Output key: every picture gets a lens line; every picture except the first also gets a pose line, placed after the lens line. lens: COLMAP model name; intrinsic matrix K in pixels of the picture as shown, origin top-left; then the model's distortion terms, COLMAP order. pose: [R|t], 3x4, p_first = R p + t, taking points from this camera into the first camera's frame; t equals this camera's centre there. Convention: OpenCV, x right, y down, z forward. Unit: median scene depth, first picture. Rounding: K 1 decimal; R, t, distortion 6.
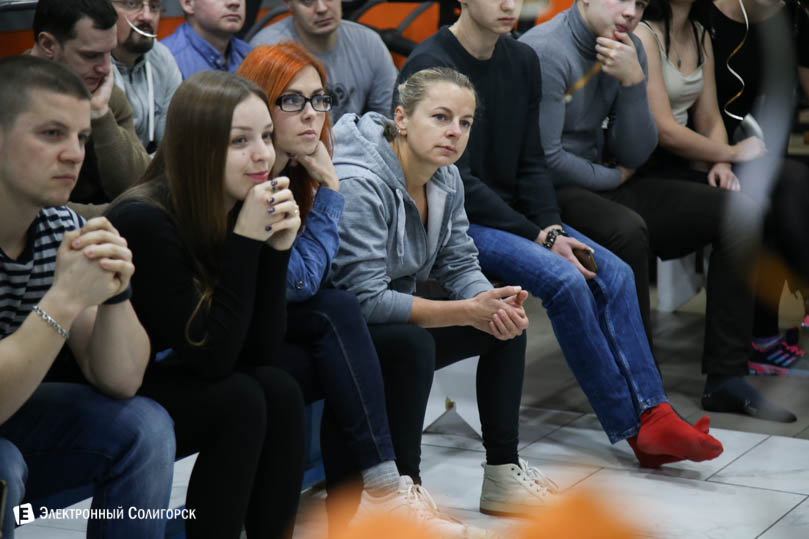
lens RADIAL K [[2474.6, 0, 404.5], [0, 2474.6, 269.5], [0, 0, 1]] dist [0.066113, 0.794097]
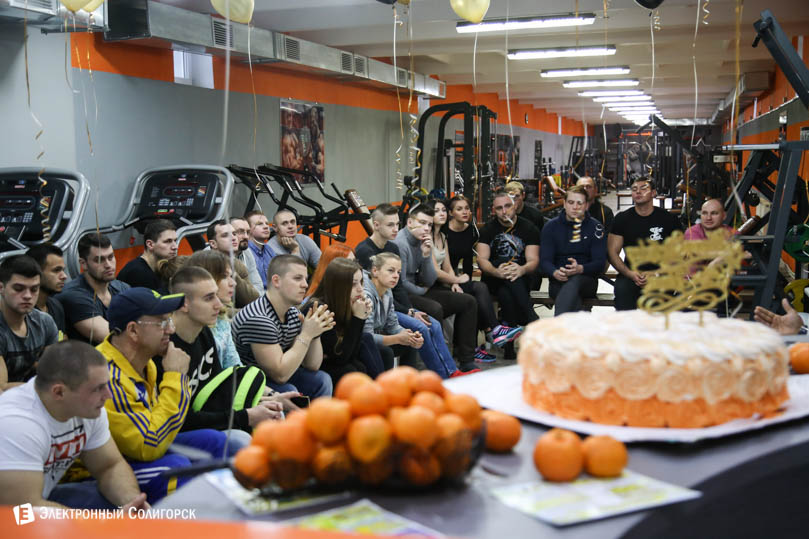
lens RADIAL K [[1122.5, 0, 404.5], [0, 1122.5, 269.5], [0, 0, 1]] dist [-0.015223, -0.028243]
pose [[0.981191, -0.020845, 0.191911, -0.208965], [0.031432, 0.998137, -0.052289, 0.004393], [-0.190464, 0.057337, 0.980018, -0.247759]]
